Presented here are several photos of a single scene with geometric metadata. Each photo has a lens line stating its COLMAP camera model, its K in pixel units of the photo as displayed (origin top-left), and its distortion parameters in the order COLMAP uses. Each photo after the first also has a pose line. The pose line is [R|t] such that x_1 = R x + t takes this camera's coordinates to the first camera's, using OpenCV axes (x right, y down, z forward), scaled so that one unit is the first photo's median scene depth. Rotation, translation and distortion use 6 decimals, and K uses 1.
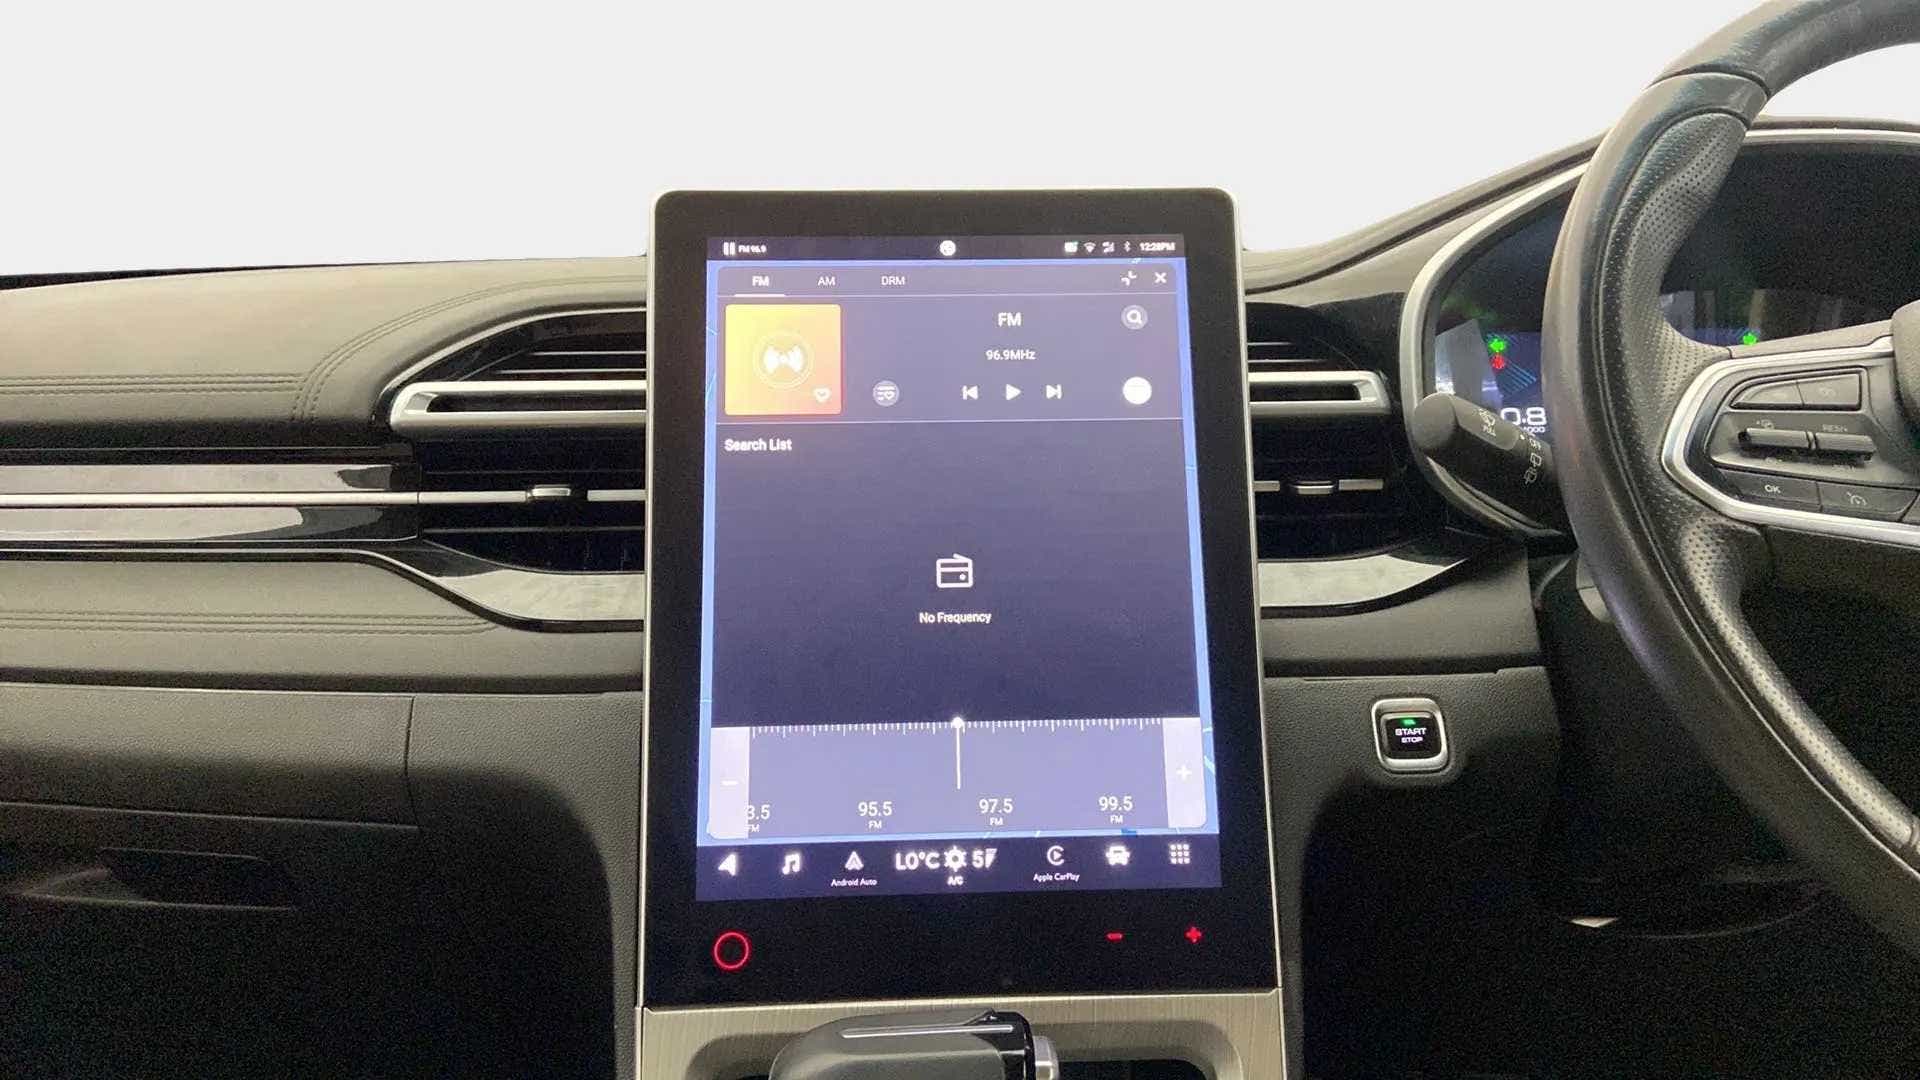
lens RADIAL K [[1385.5, 0, 963.0], [0, 1385.5, 516.4], [0, 0, 1]] dist [0.123562, -0.142280]
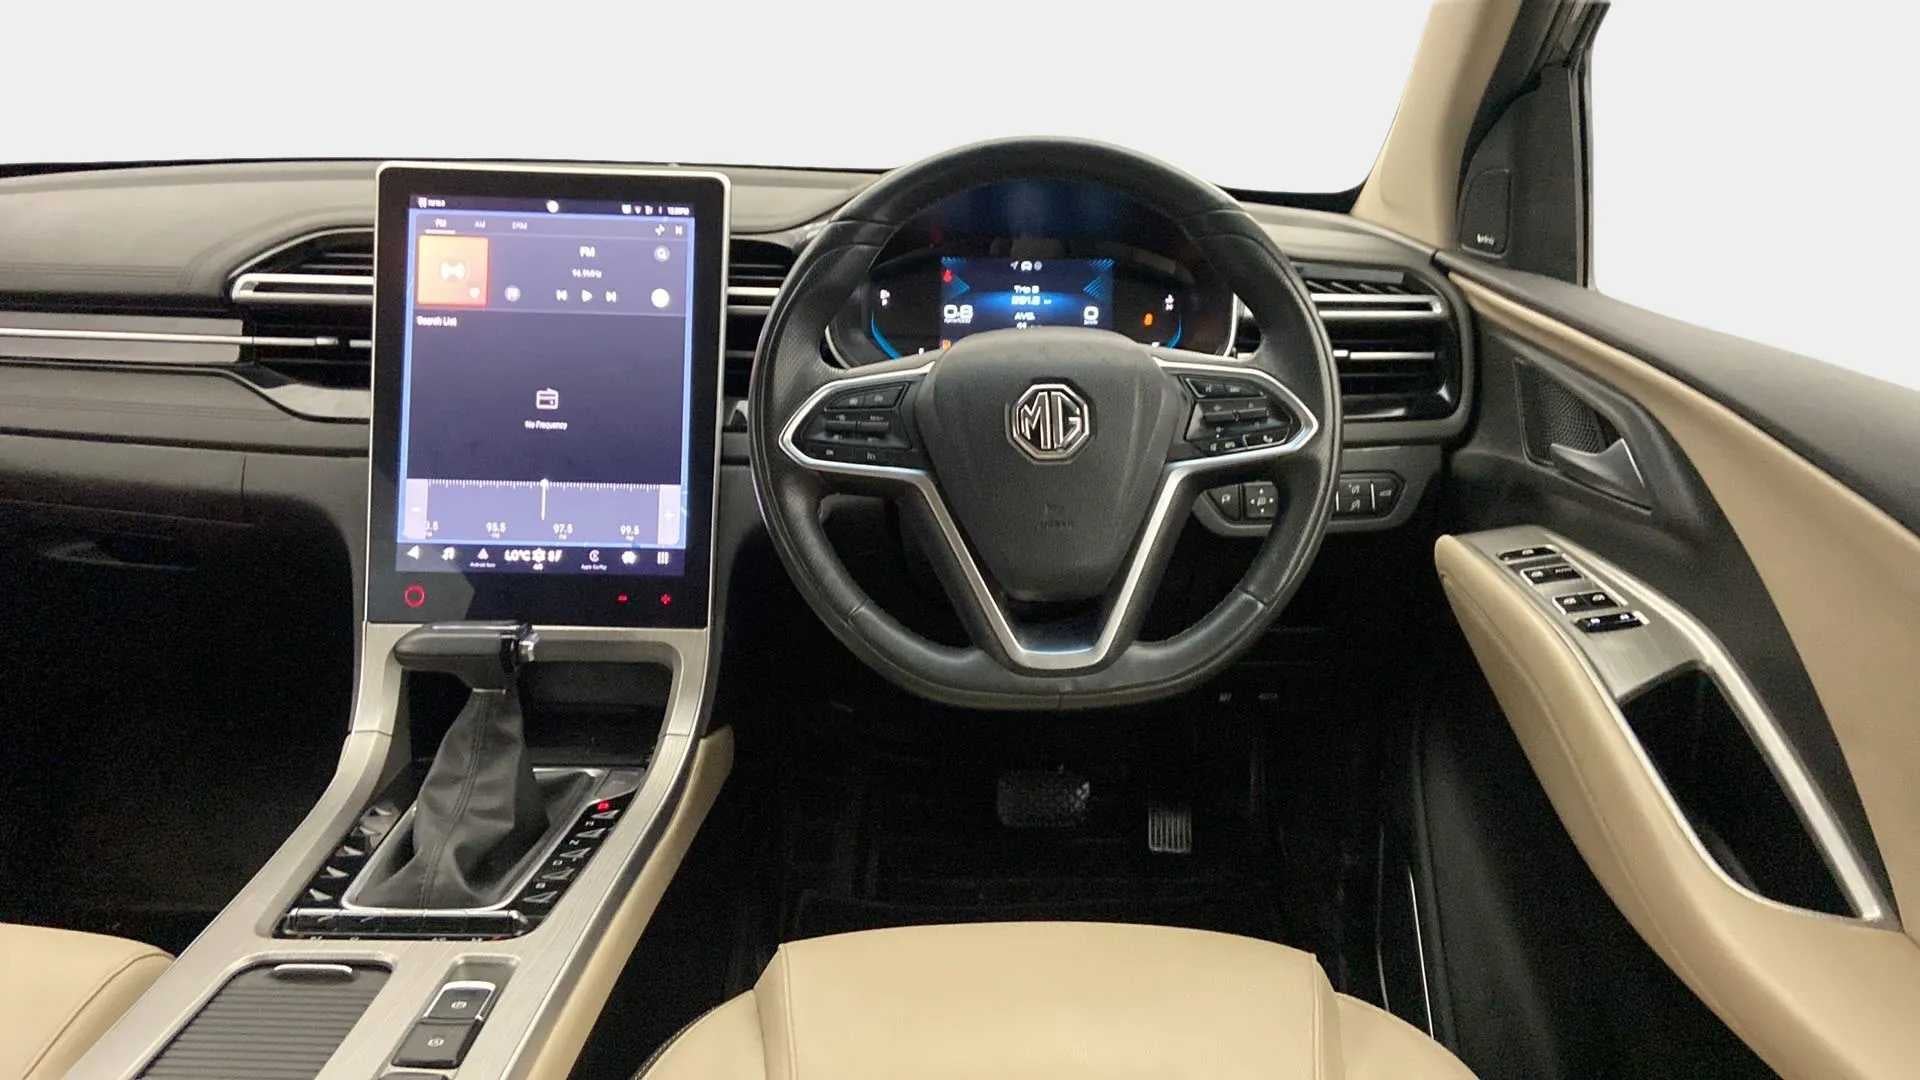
lens RADIAL K [[1385.5, 0, 963.0], [0, 1385.5, 516.4], [0, 0, 1]] dist [0.123562, -0.142280]
pose [[0.998361, 0.043182, -0.037565, 0.599117], [-0.036891, 0.987303, 0.154504, -0.108255], [0.043760, -0.152865, 0.987278, -0.766580]]
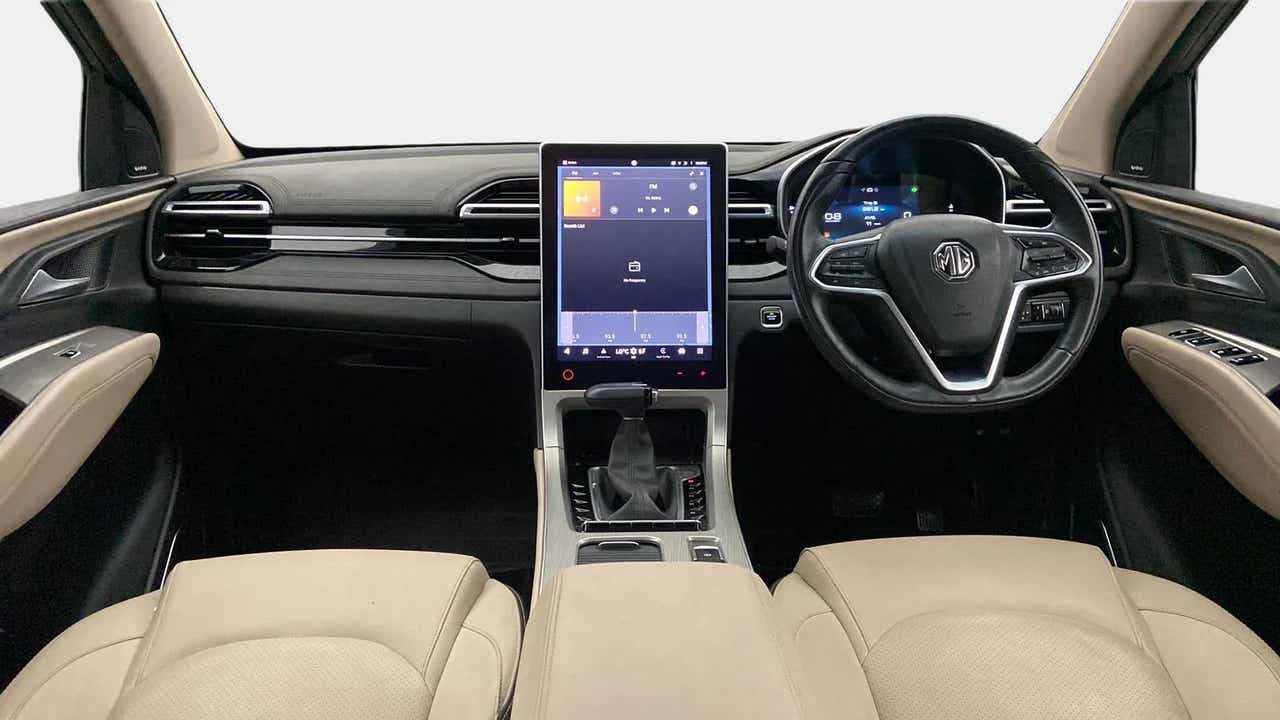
lens RADIAL K [[923.7, 0, 642.0], [0, 923.7, 344.3], [0, 0, 1]] dist [0.123562, -0.142280]
pose [[0.999844, 0.015686, -0.008174, 0.031941], [-0.014699, 0.993899, 0.109307, -0.015977], [0.009839, -0.109170, 0.993974, -1.182542]]
